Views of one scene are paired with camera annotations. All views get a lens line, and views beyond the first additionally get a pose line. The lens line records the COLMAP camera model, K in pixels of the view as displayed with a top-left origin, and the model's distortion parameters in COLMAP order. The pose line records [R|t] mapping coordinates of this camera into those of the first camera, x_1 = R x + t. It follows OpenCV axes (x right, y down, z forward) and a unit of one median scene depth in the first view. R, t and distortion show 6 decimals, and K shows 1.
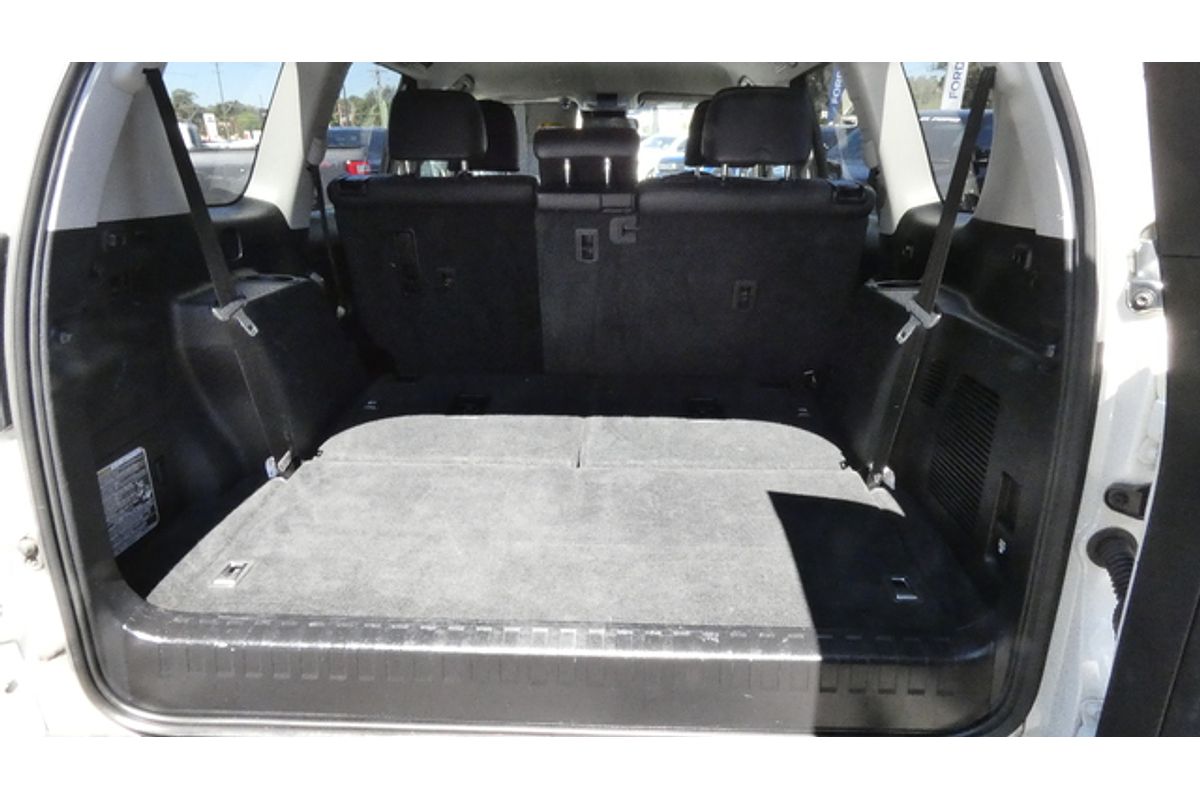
lens RADIAL K [[722.6, 0, 602.8], [0, 722.6, 403.7], [0, 0, 1]] dist [-0.006821, -0.001082]
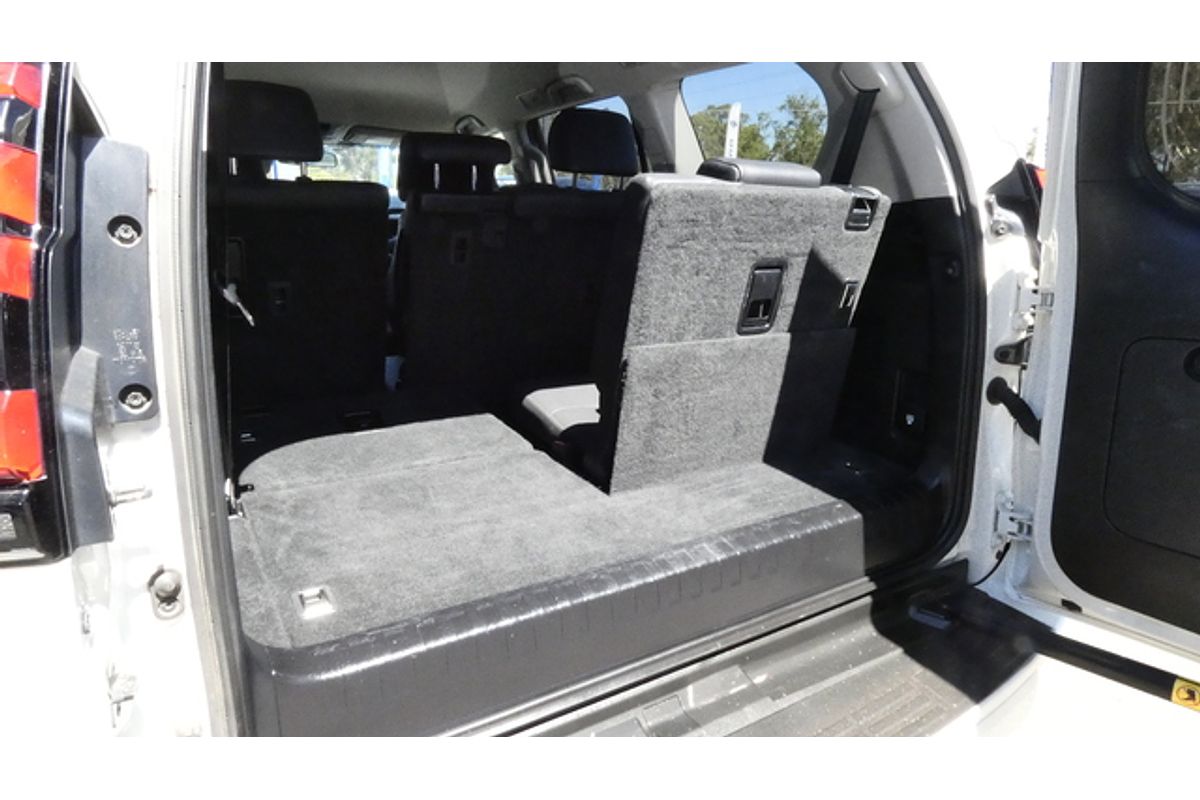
lens RADIAL K [[722.6, 0, 604.4], [0, 722.6, 394.6], [0, 0, 1]] dist [-0.006821, -0.001082]
pose [[0.829141, -0.123399, 0.545250, -0.678592], [0.176058, 0.983343, -0.045177, 0.101385], [-0.530593, 0.133454, 0.837055, 0.110269]]
